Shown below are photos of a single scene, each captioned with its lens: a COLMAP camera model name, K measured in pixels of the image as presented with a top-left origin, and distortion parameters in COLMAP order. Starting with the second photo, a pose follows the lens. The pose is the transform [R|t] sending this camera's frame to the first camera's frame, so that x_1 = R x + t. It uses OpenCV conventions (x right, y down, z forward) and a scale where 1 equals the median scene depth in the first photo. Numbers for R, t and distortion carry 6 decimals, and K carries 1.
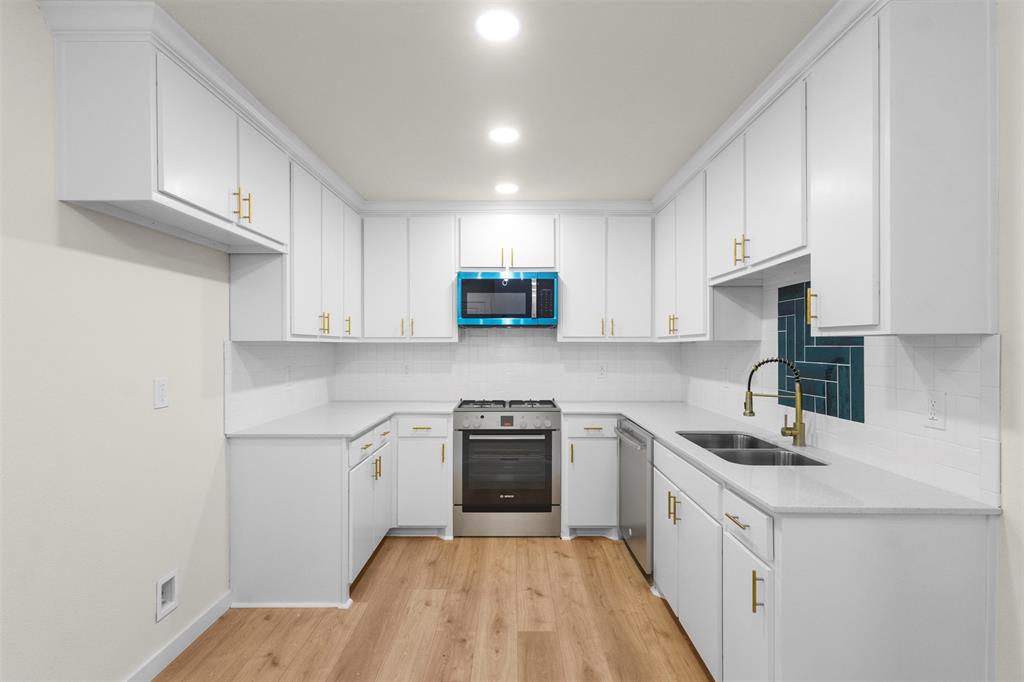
lens RADIAL K [[473.6, 0, 511.6], [0, 473.6, 344.4], [0, 0, 1]] dist [-0.001435, -0.000221]
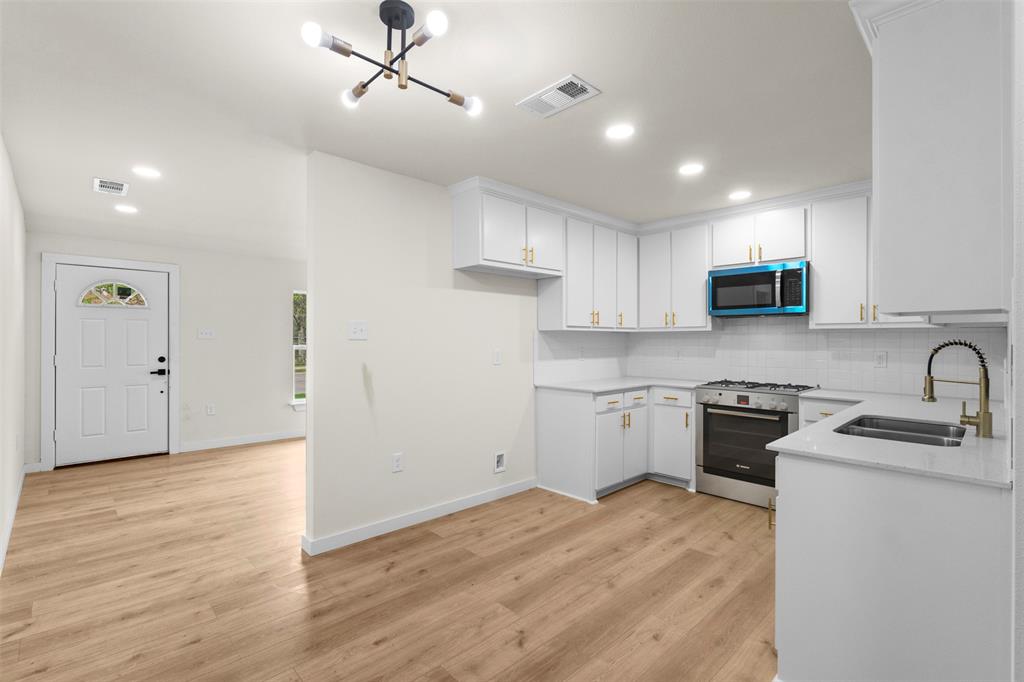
lens RADIAL K [[471.5, 0, 508.2], [0, 471.5, 340.3], [0, 0, 1]] dist [0.002425, -0.000556]
pose [[0.691544, 0.001738, -0.722333, 0.475518], [-0.000276, 0.999998, 0.002142, 0.020763], [0.722335, -0.001282, 0.691542, -0.210640]]
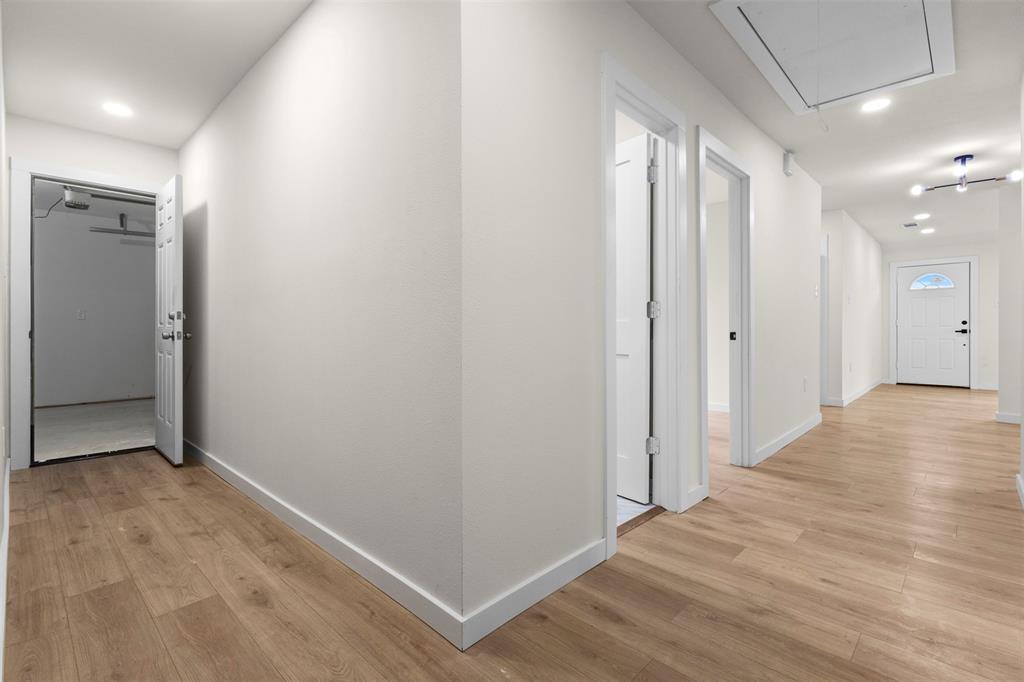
lens RADIAL K [[480.8, 0, 506.9], [0, 480.8, 341.4], [0, 0, 1]] dist [0.001737, -0.000439]
pose [[-0.691011, 0.016688, -0.722652, 1.932788], [0.013367, 0.999858, 0.010307, 0.139520], [0.722721, -0.002538, -0.691135, 0.088034]]
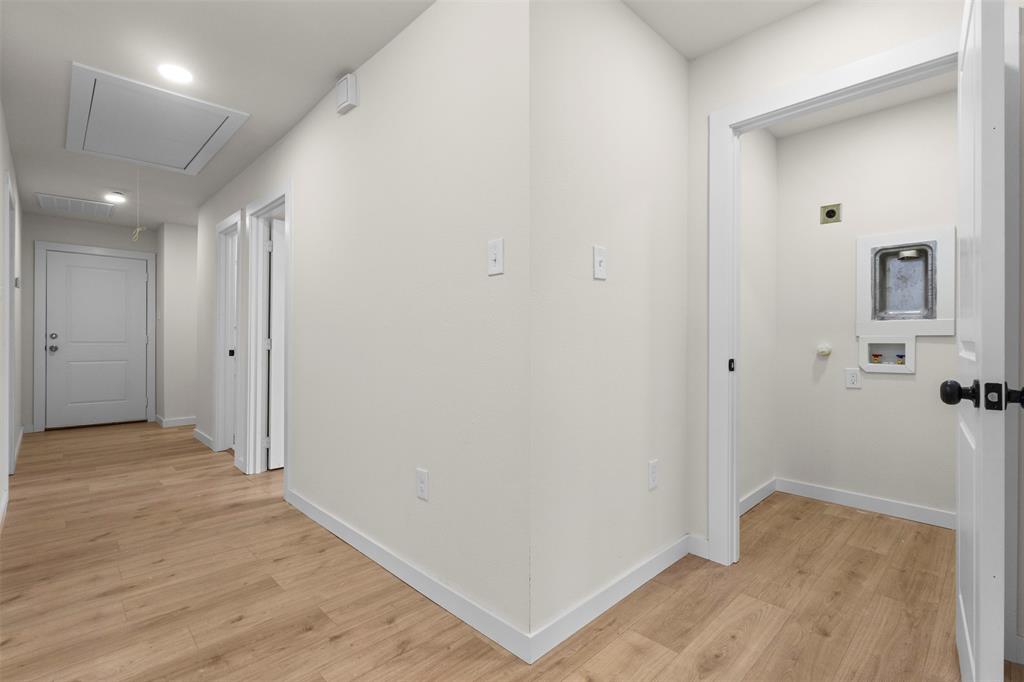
lens RADIAL K [[473.6, 0, 511.6], [0, 473.6, 344.4], [0, 0, 1]] dist [-0.001435, -0.000221]
pose [[-0.703889, -0.007974, 0.710265, -0.456534], [-0.003502, 0.999964, 0.007756, 0.098217], [-0.710301, 0.002972, -0.703892, 0.106948]]
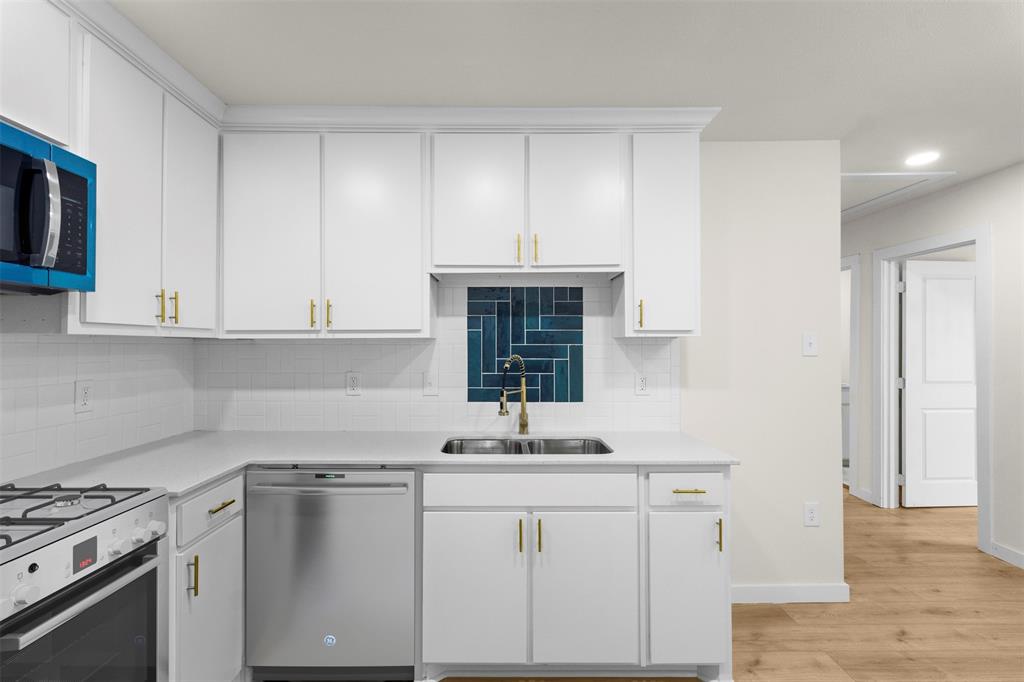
lens RADIAL K [[471.5, 0, 508.2], [0, 471.5, 340.3], [0, 0, 1]] dist [0.002425, -0.000556]
pose [[-0.006500, 0.009913, 0.999930, -0.381216], [-0.001723, 0.999949, -0.009925, 0.003728], [-0.999977, -0.001787, -0.006482, 0.787388]]
